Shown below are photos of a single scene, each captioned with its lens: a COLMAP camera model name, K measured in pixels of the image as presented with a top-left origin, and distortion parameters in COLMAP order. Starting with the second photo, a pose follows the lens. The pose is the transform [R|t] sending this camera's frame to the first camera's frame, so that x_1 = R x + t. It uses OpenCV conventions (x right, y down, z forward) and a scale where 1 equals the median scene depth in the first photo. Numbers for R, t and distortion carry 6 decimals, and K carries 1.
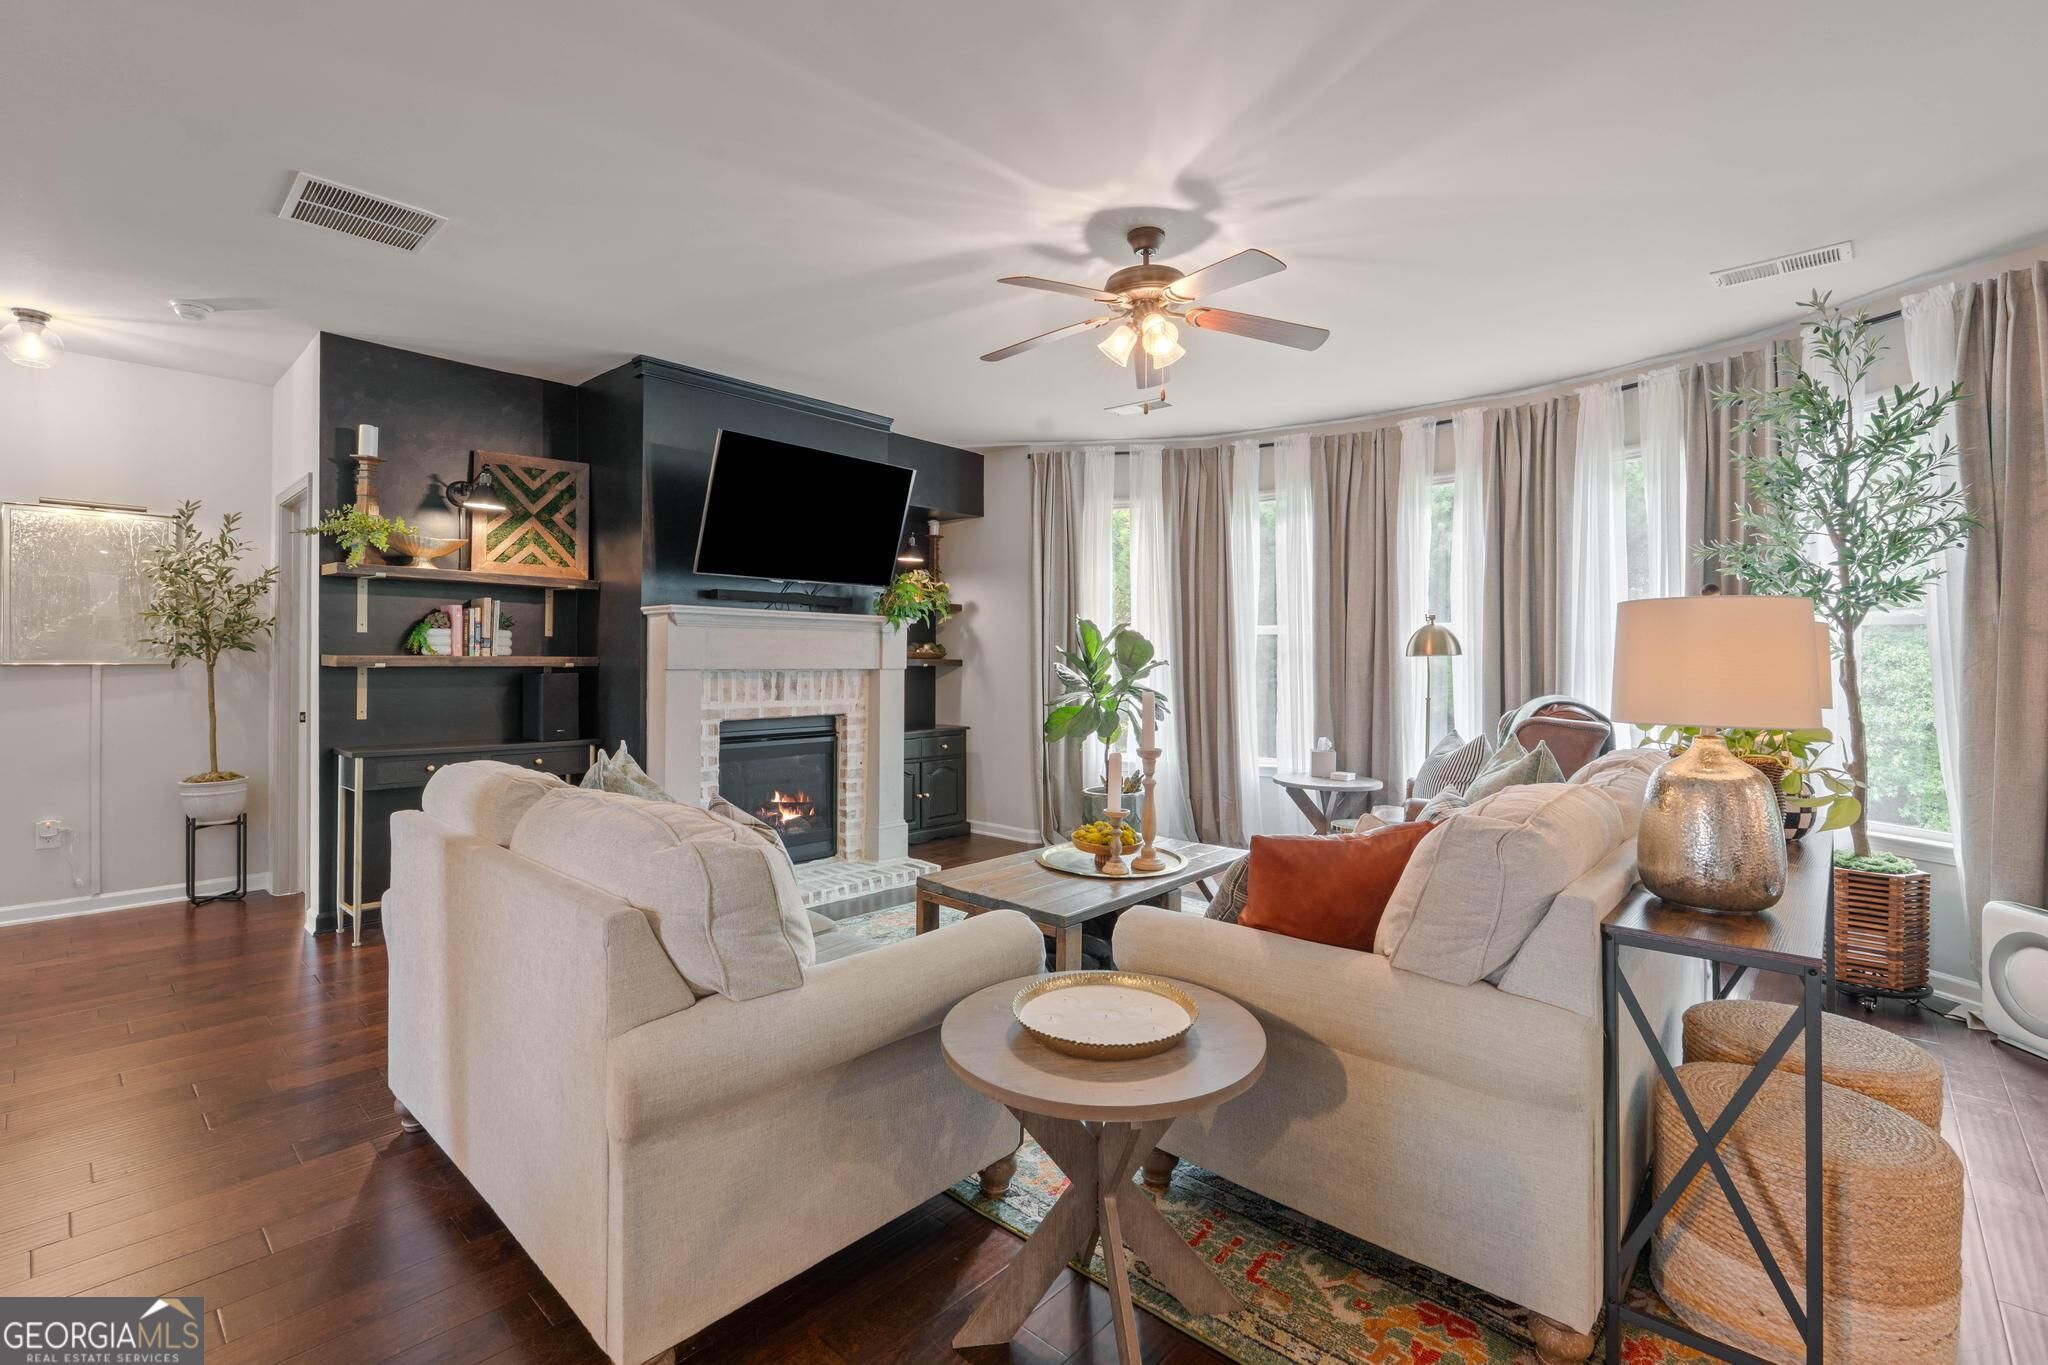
lens RADIAL K [[897.9, 0, 1021.6], [0, 897.9, 660.7], [0, 0, 1]] dist [-0.000474, 0.000354]
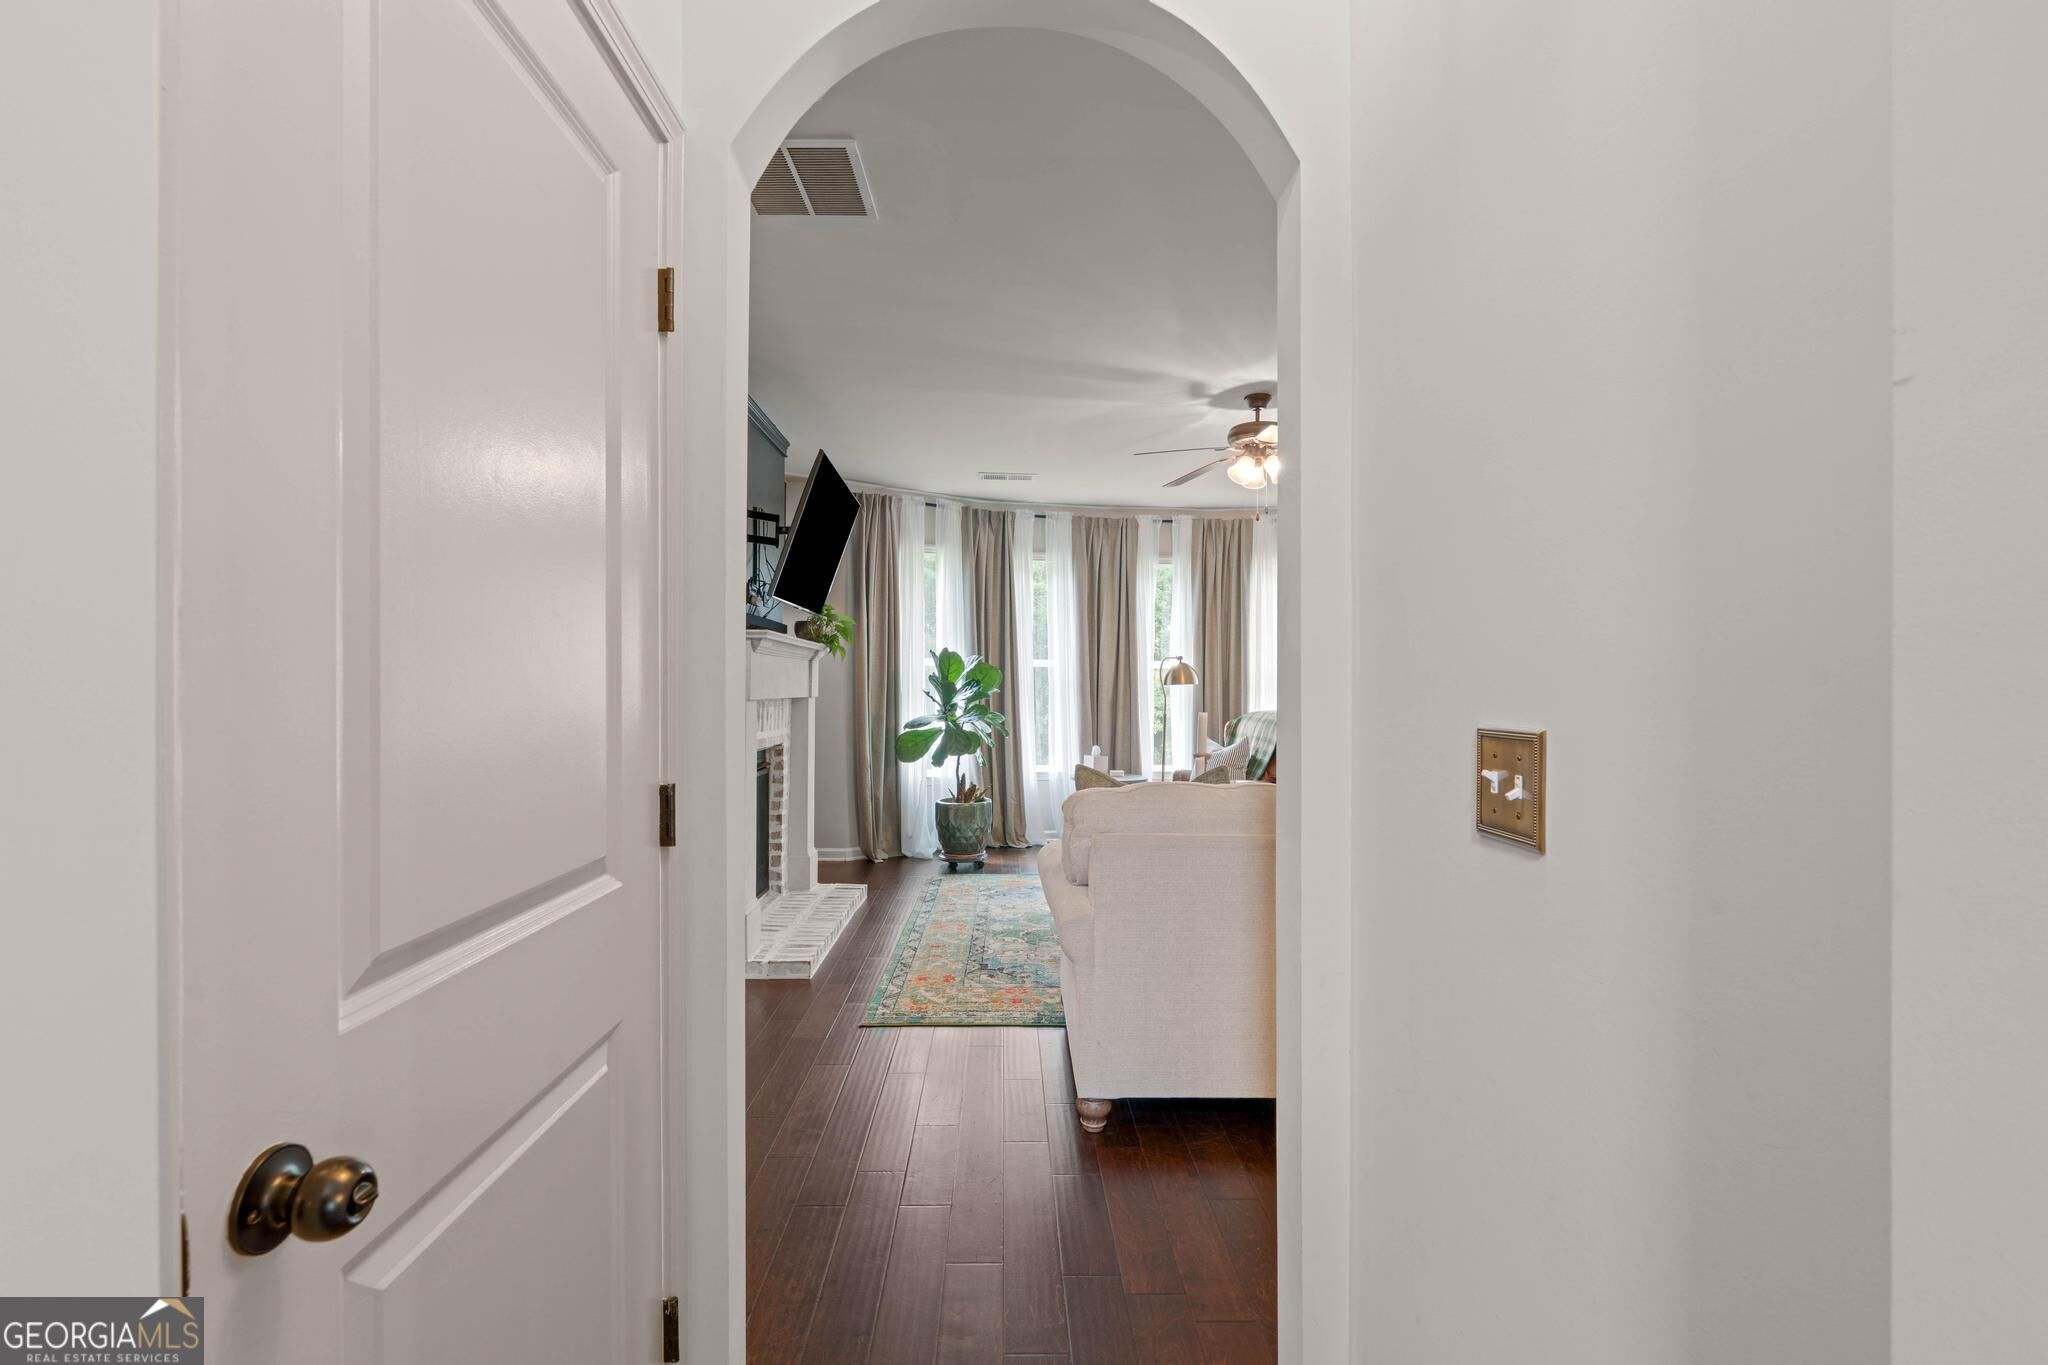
lens RADIAL K [[897.9, 0, 1012.3], [0, 897.9, 693.2], [0, 0, 1]] dist [-0.000474, 0.000354]
pose [[0.728755, -0.007206, 0.684736, -0.671435], [0.001965, 0.999963, 0.008433, -0.003348], [-0.684771, -0.004800, 0.728742, 0.119324]]
